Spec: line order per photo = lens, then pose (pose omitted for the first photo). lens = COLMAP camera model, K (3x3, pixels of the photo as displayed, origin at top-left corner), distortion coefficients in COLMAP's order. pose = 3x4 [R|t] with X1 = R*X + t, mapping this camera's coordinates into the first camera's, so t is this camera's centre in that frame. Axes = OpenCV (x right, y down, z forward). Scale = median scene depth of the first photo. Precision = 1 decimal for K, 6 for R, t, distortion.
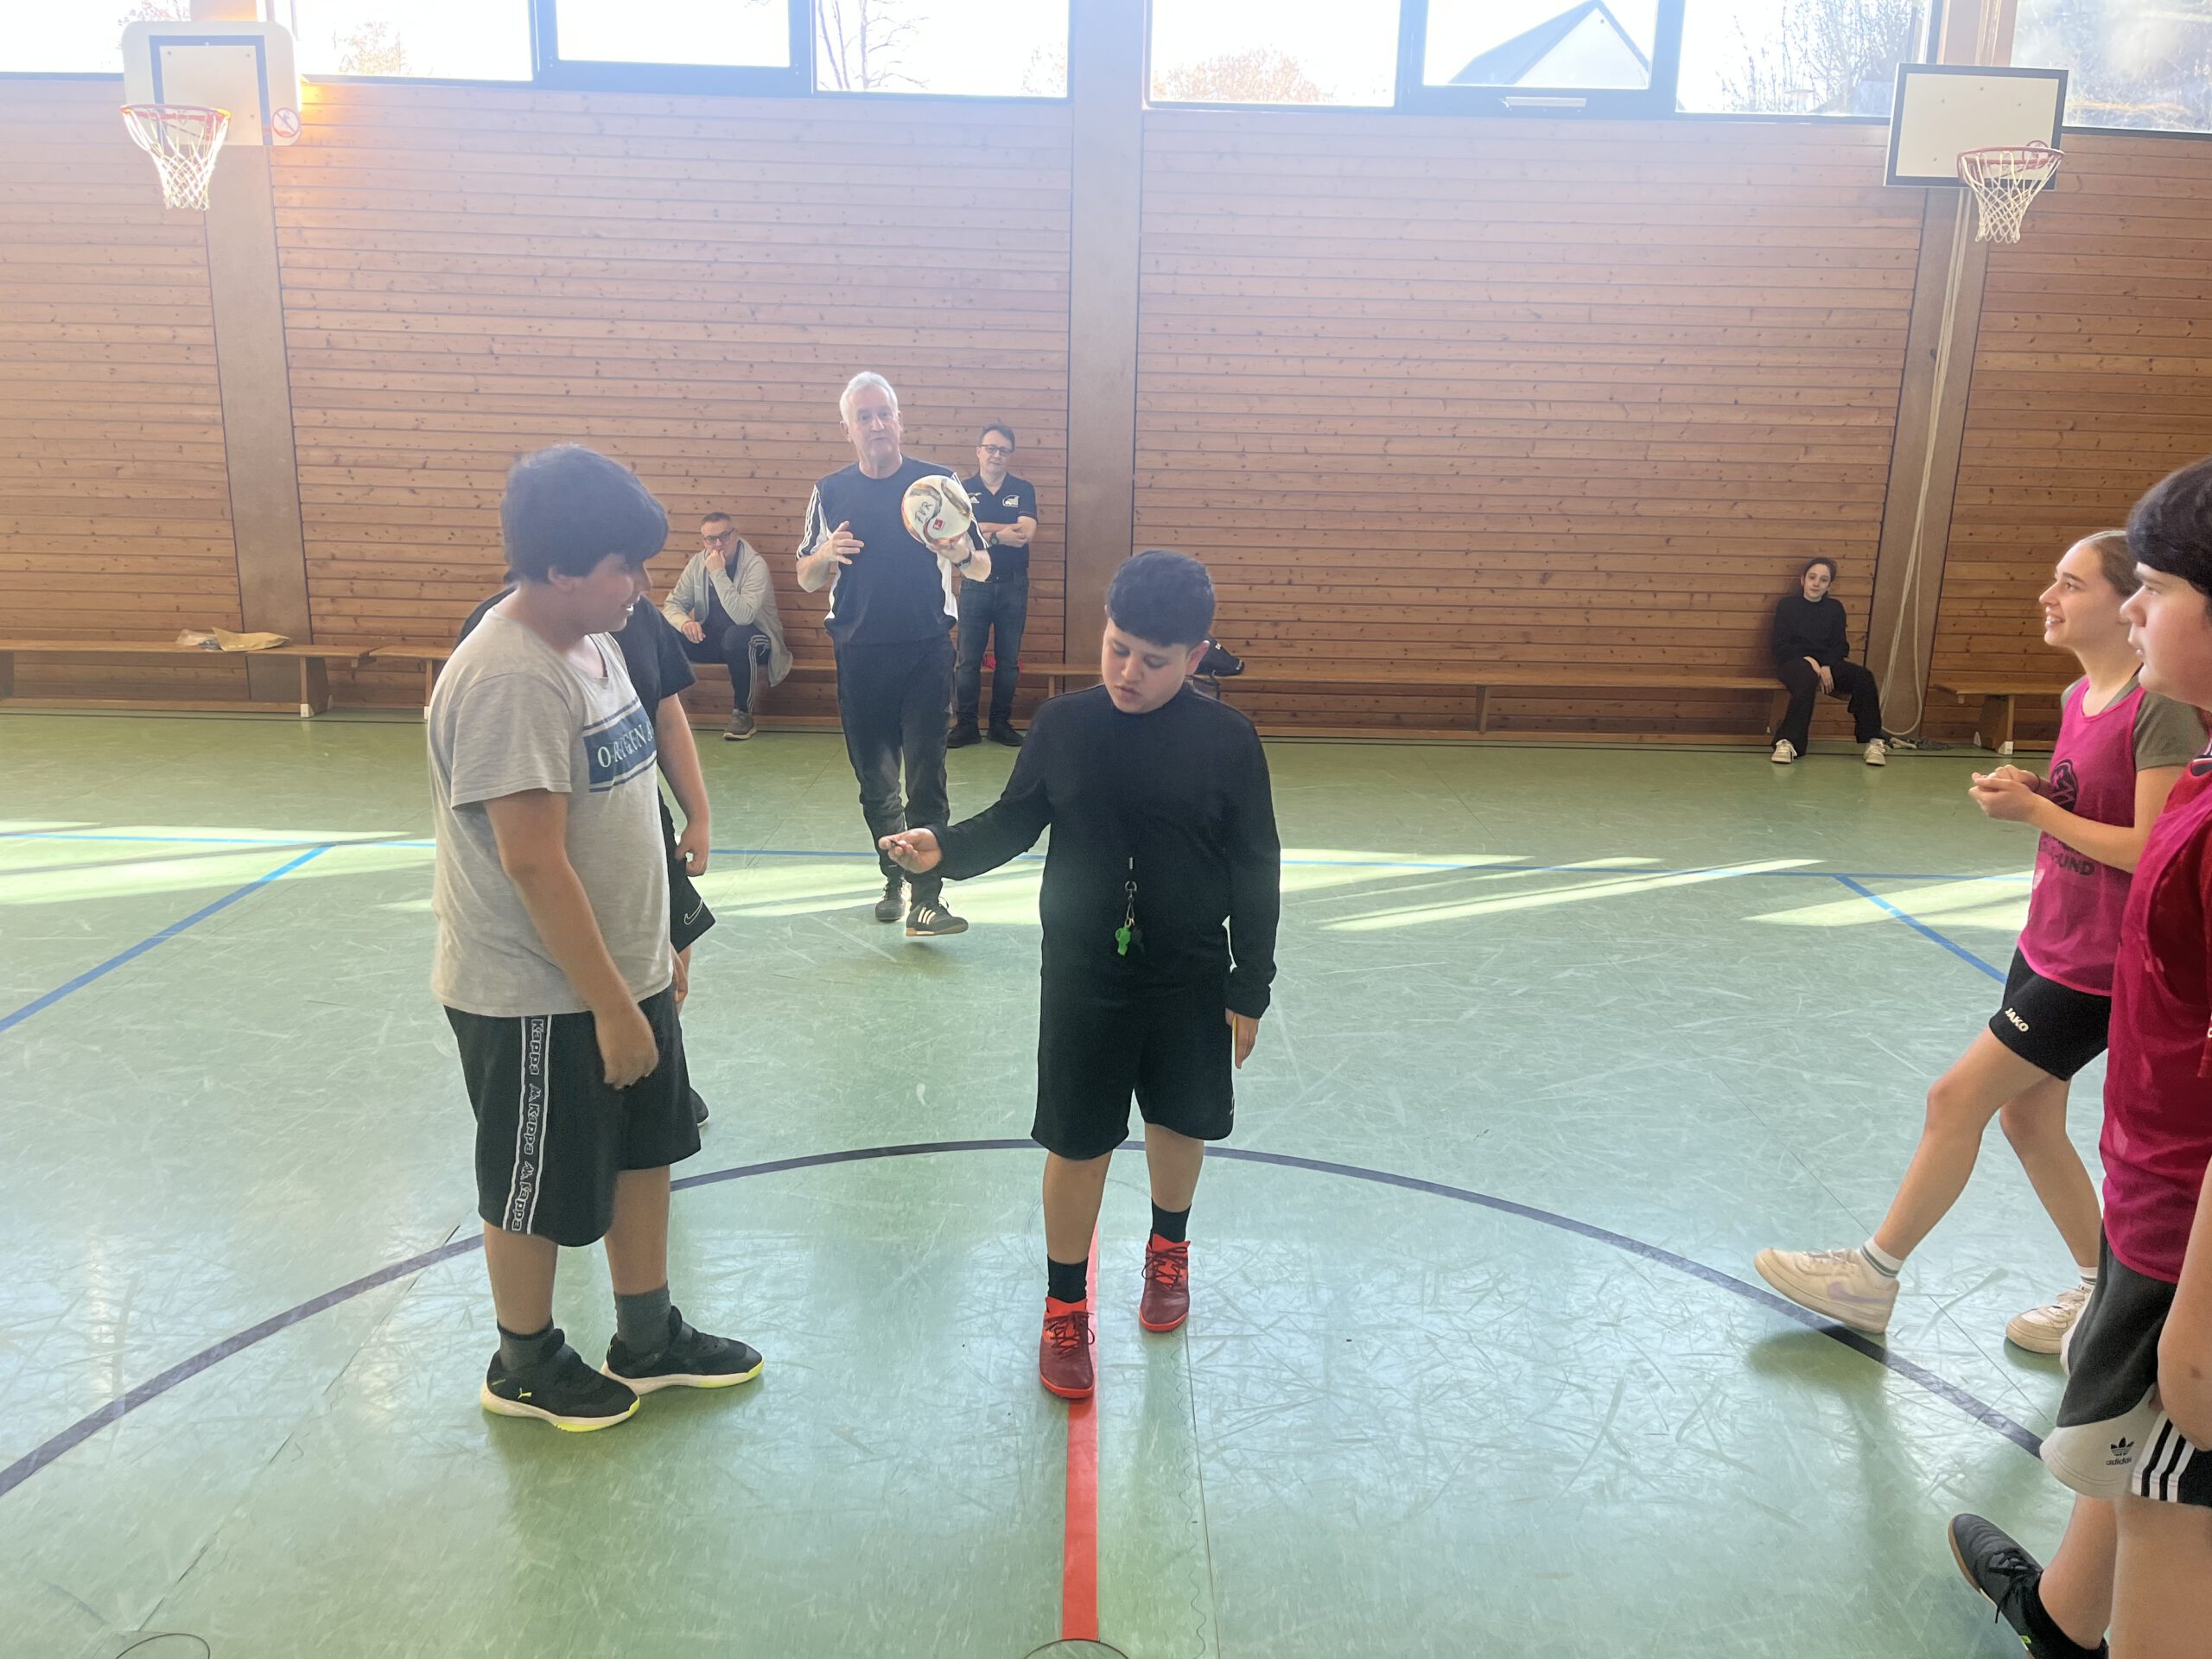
lens RADIAL K [[1657.3, 0, 1104.1], [0, 1657.3, 825.6], [0, 0, 1]] dist [0.051896, -0.070413]
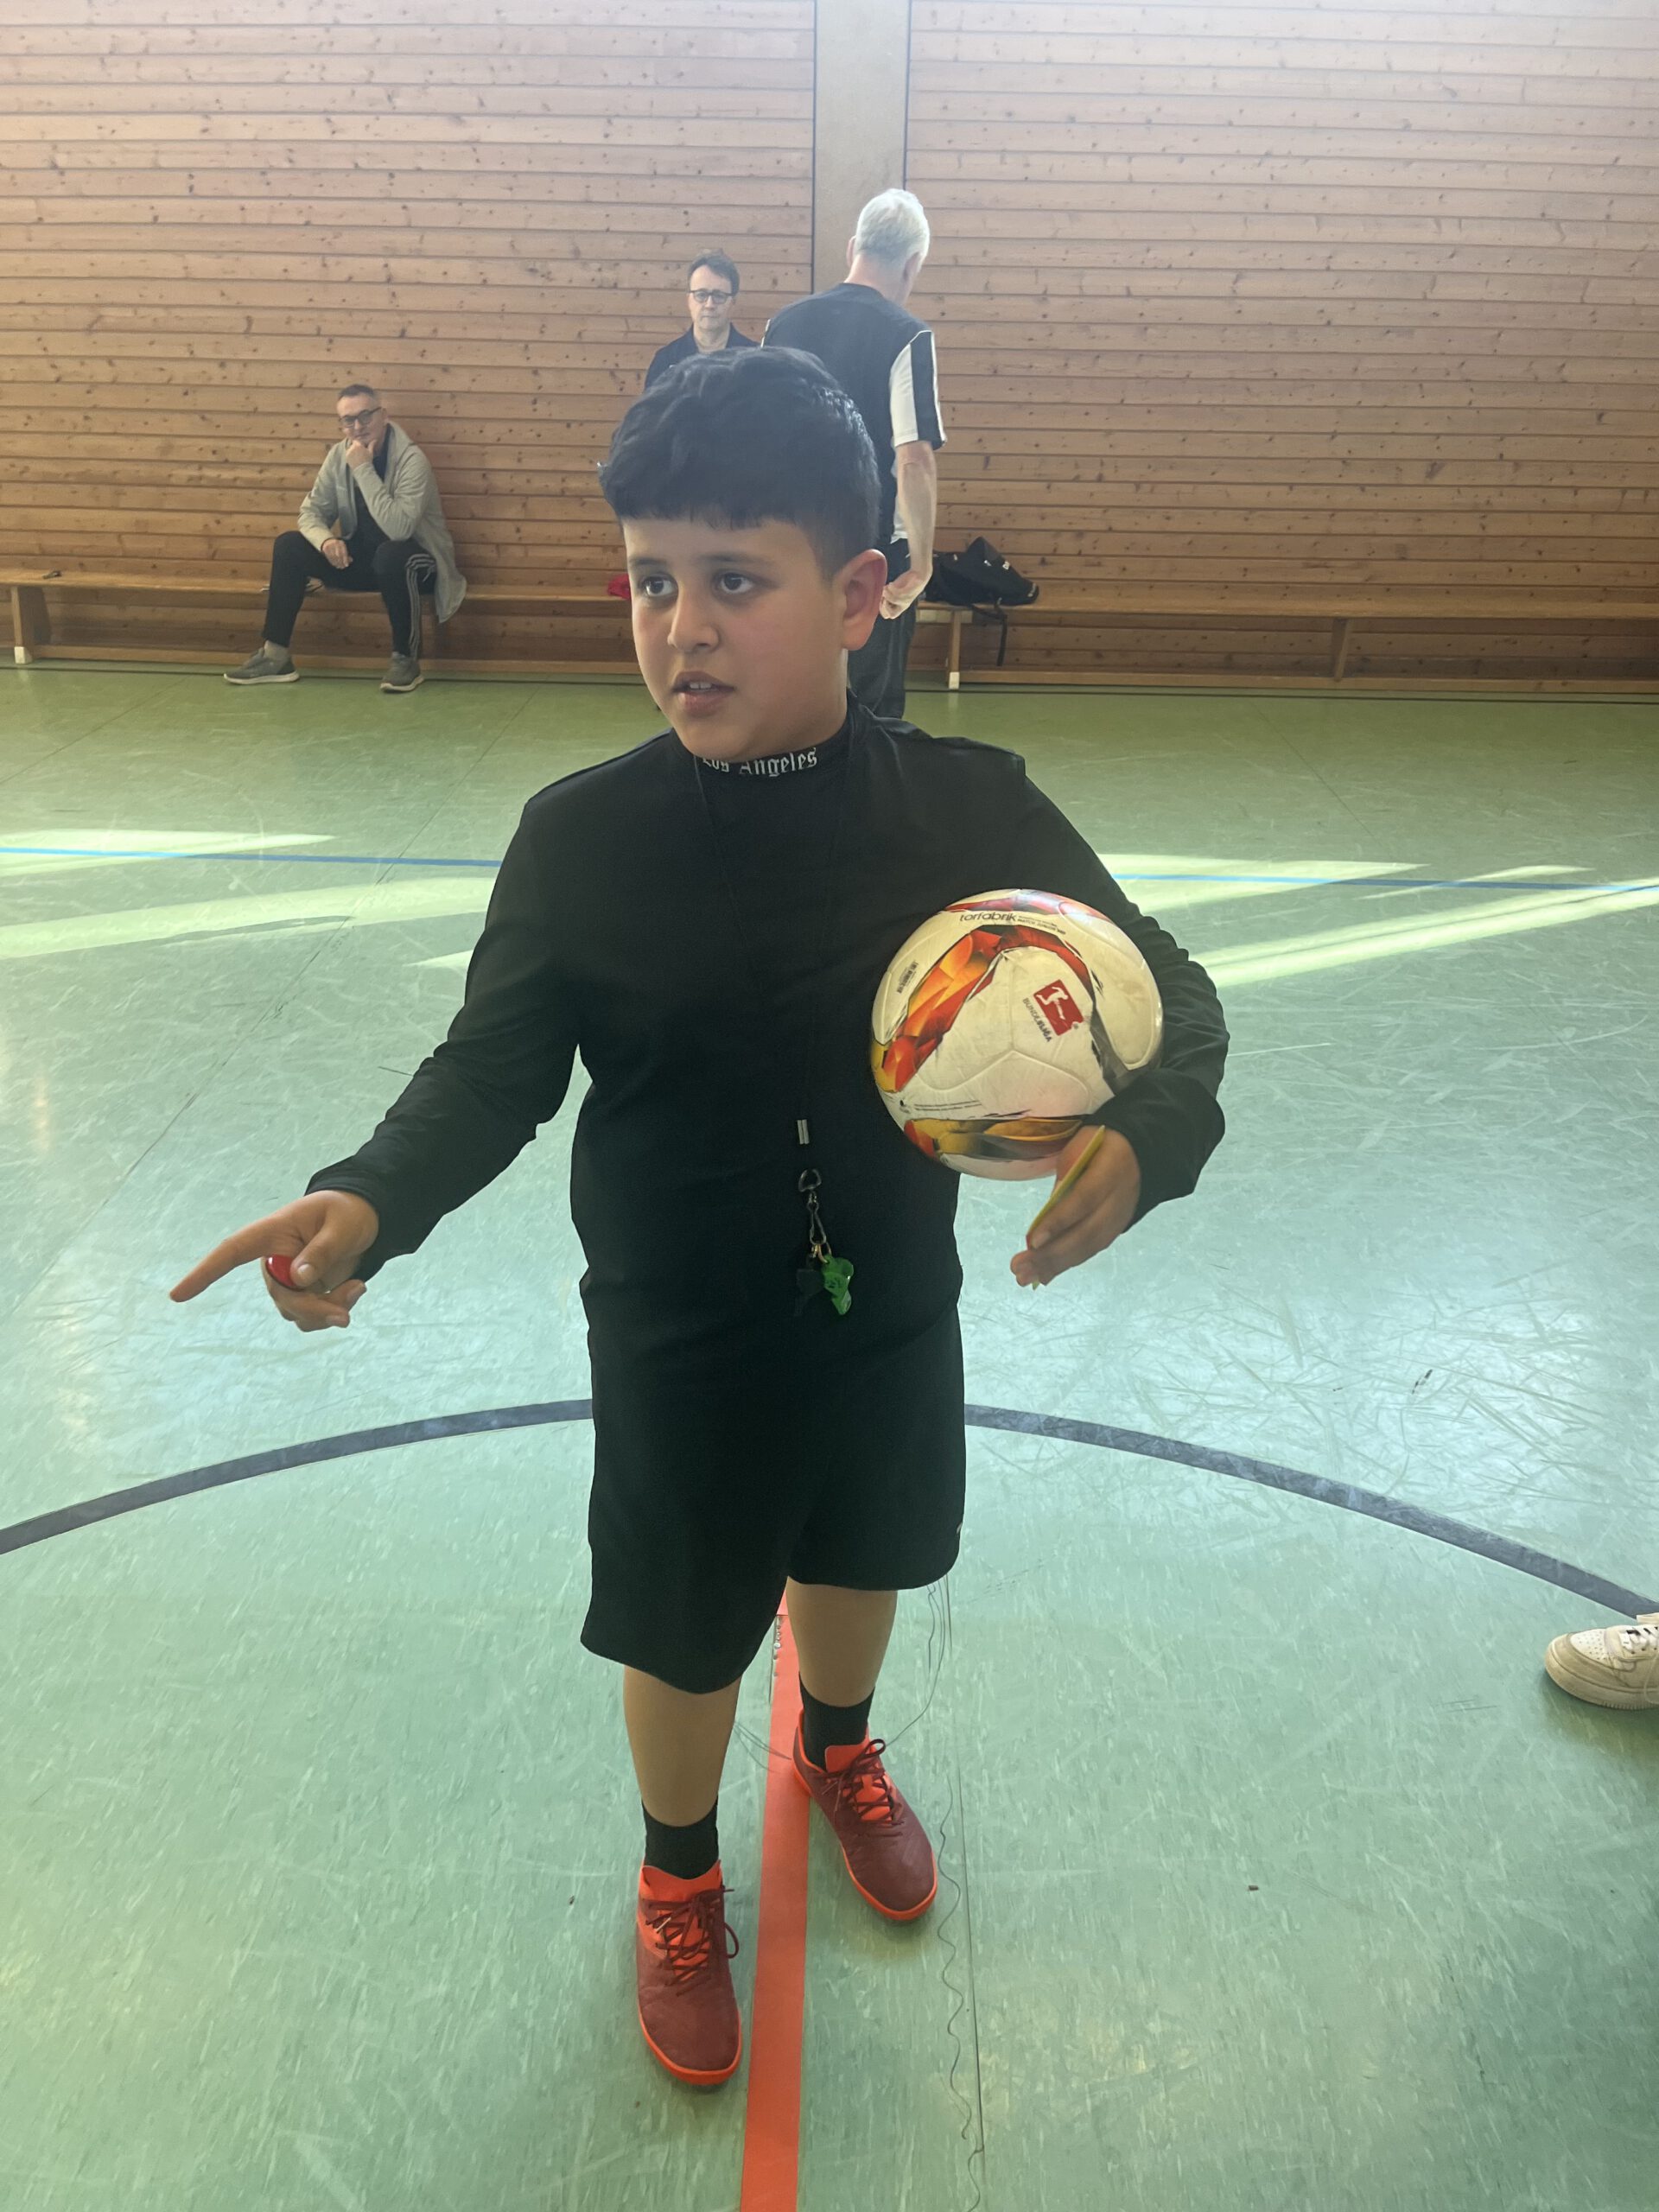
lens RADIAL K [[1657.3, 0, 827.2], [0, 1657.3, 1124.5], [0, 0, 1]] dist [0.051896, -0.070413]
pose [[0.999685, 0.004330, -0.024735, 0.005296], [0.001222, 0.975466, 0.220147, -0.024406], [0.025081, -0.220108, 0.975153, 0.174316]]
